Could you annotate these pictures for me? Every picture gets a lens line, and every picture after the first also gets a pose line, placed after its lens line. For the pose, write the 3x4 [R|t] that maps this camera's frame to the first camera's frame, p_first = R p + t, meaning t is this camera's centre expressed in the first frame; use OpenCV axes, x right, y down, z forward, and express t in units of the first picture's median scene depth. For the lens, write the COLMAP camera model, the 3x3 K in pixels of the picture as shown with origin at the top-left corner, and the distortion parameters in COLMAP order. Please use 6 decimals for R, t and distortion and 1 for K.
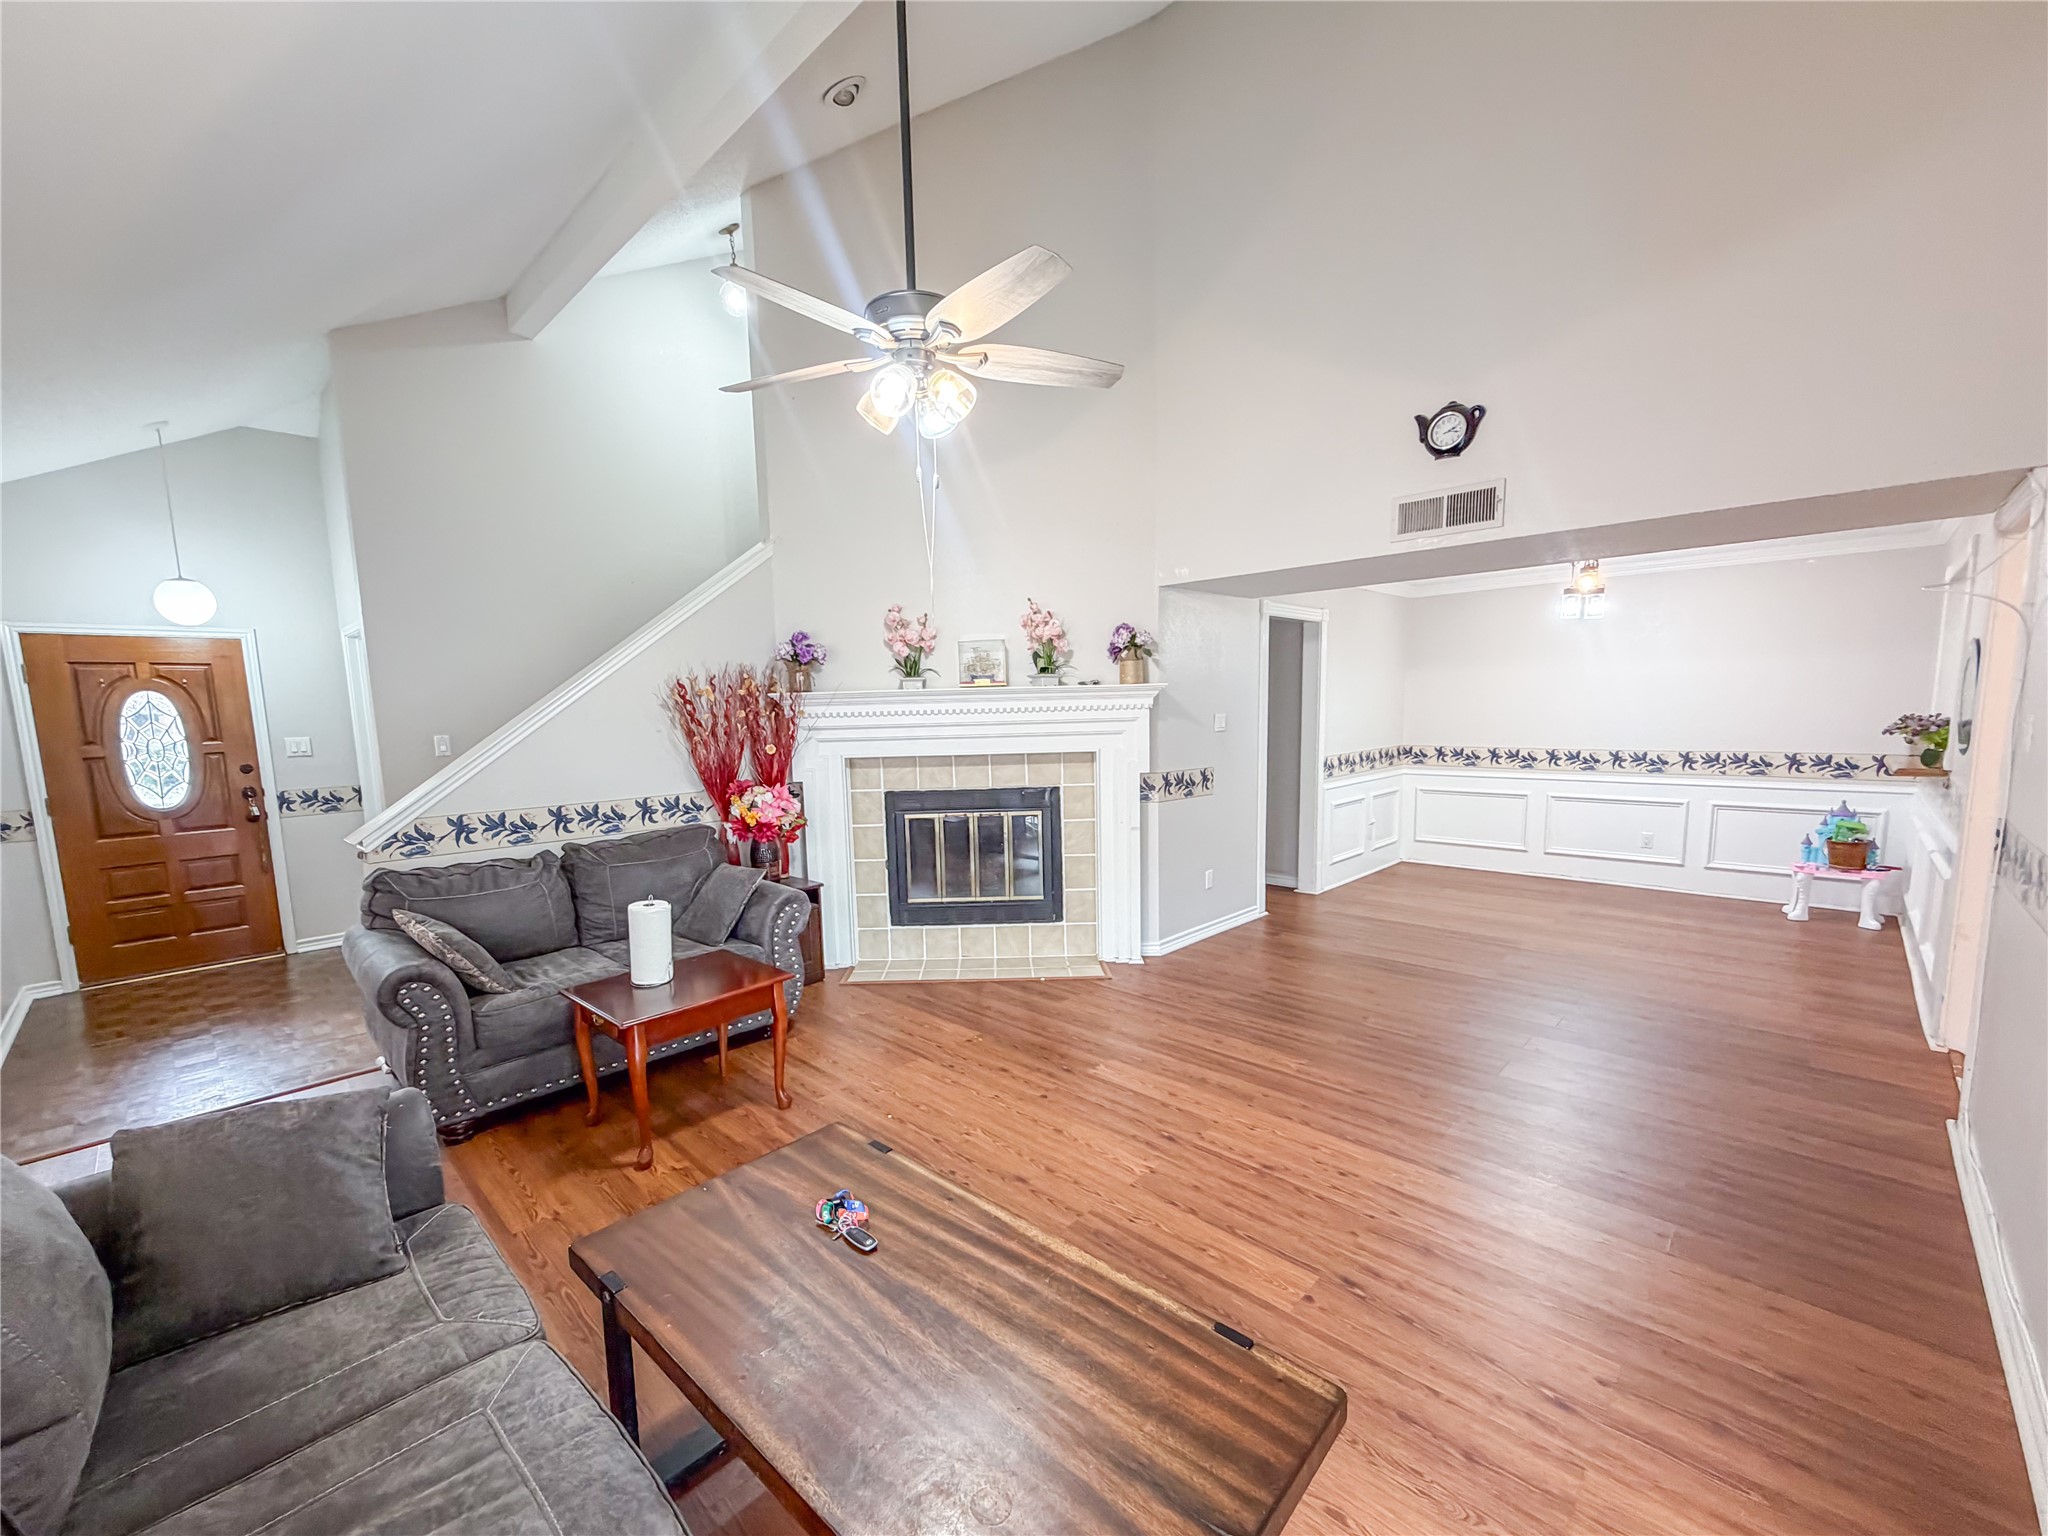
lens RADIAL K [[836.0, 0, 987.8], [0, 836.0, 808.9], [0, 0, 1]] dist [0.001647, -0.000605]
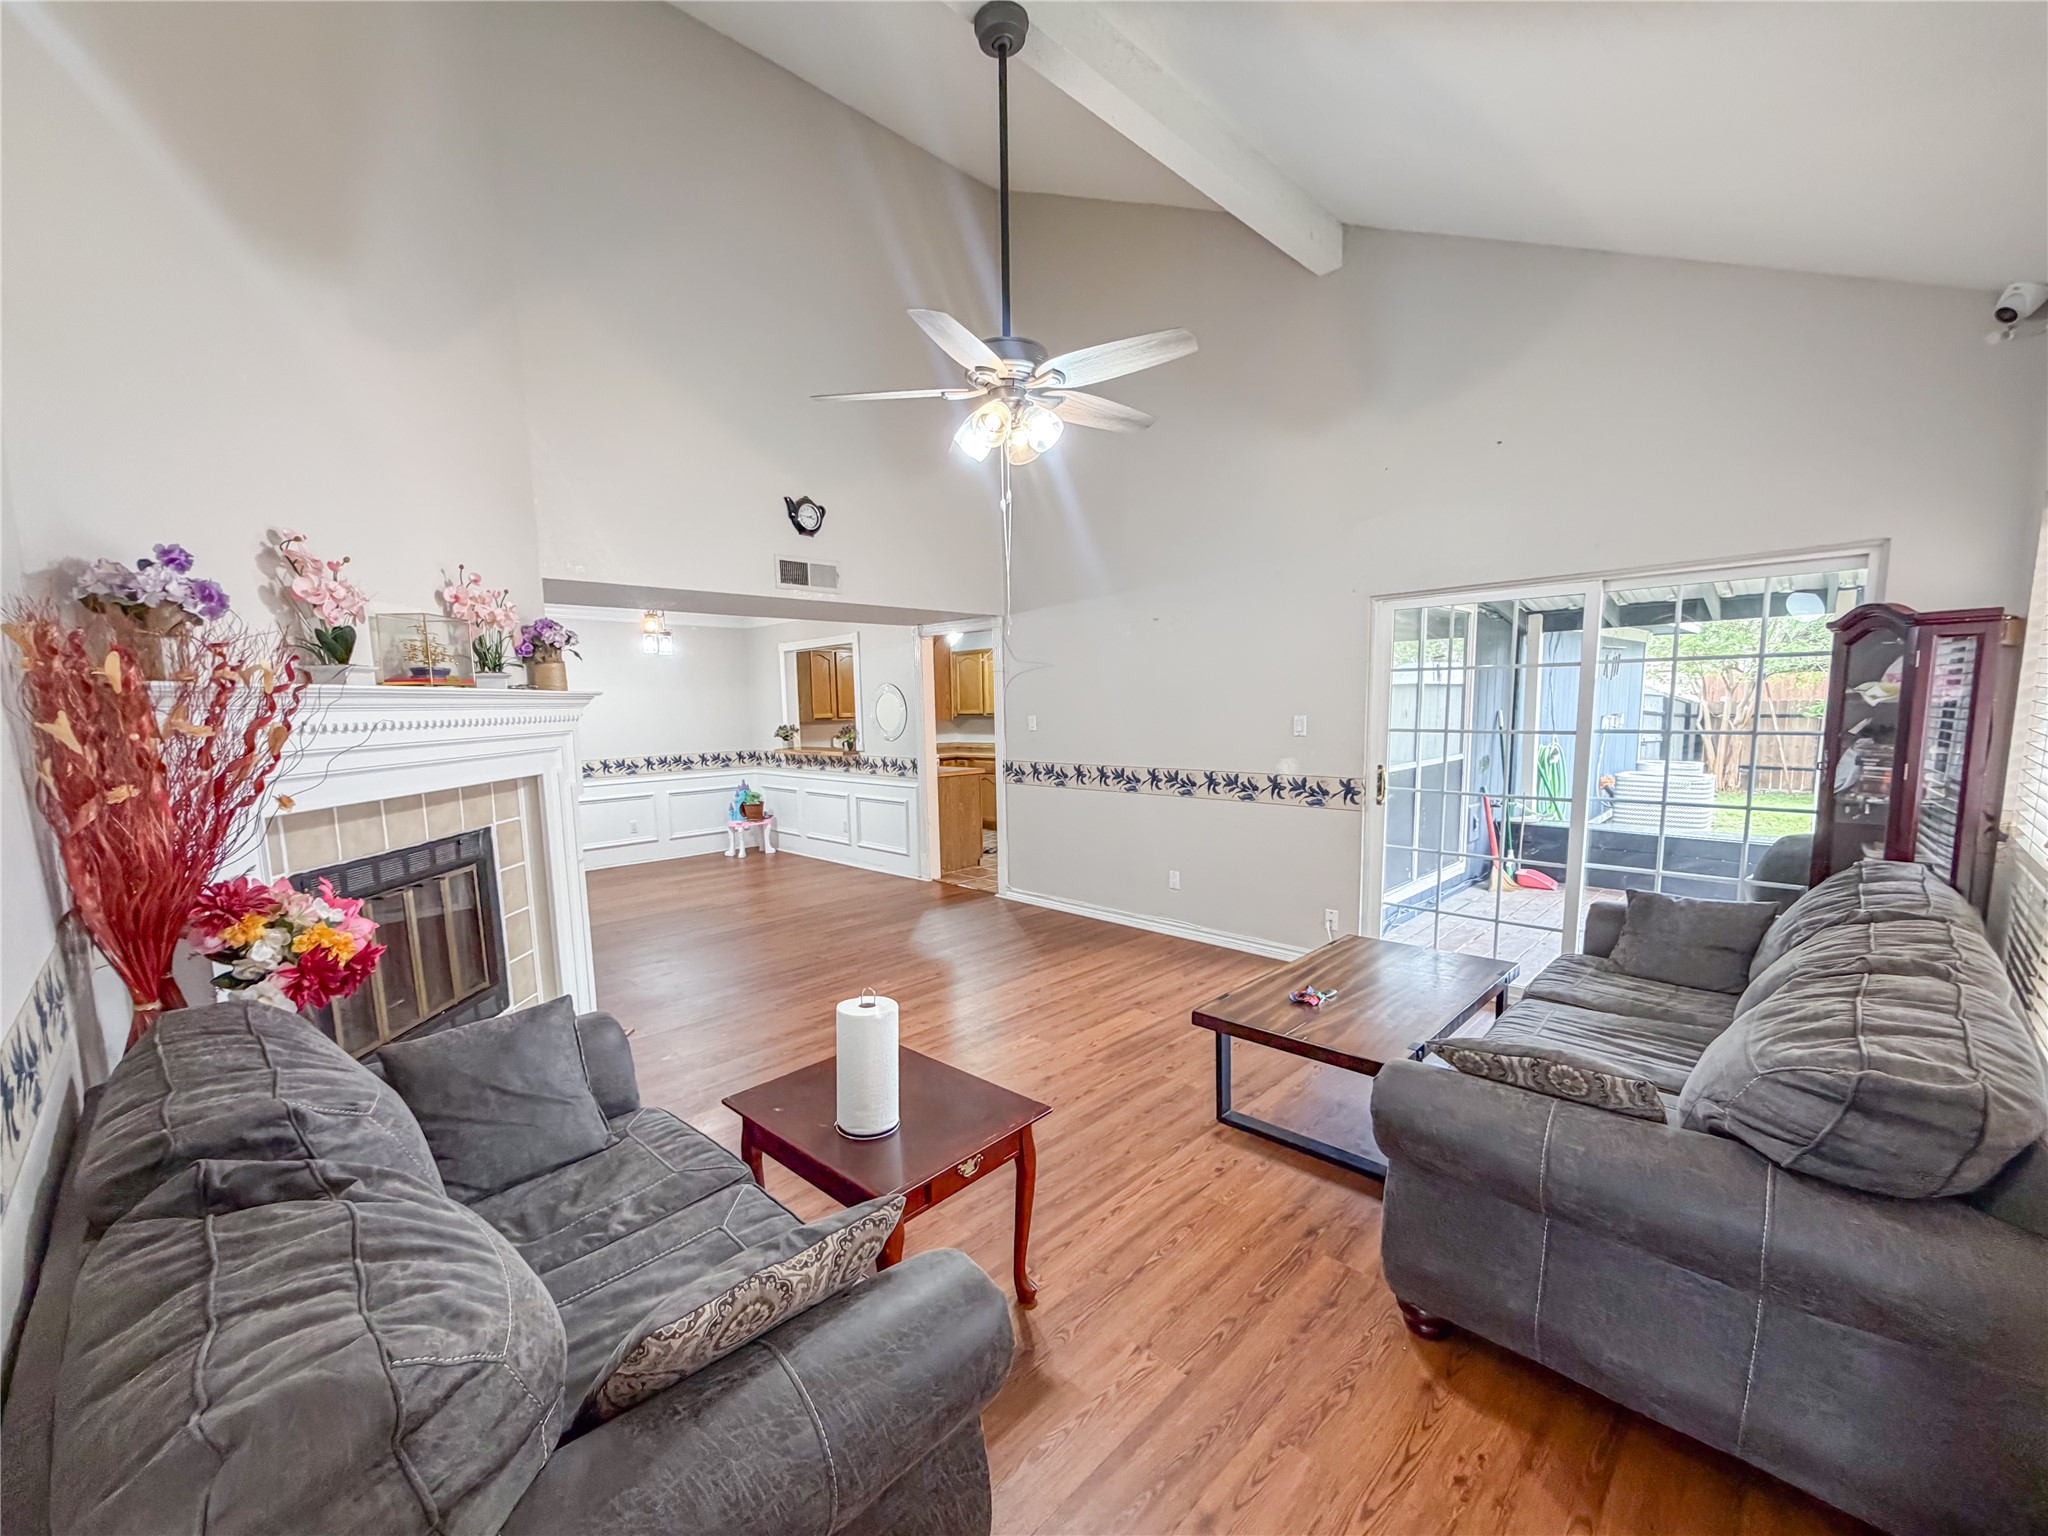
lens RADIAL K [[836.0, 0, 987.8], [0, 836.0, 808.9], [0, 0, 1]] dist [0.001647, -0.000605]
pose [[0.009265, -0.102624, 0.994677, -0.629404], [0.144038, 0.984483, 0.100231, -0.051908], [-0.989529, 0.142343, 0.023903, 0.536915]]
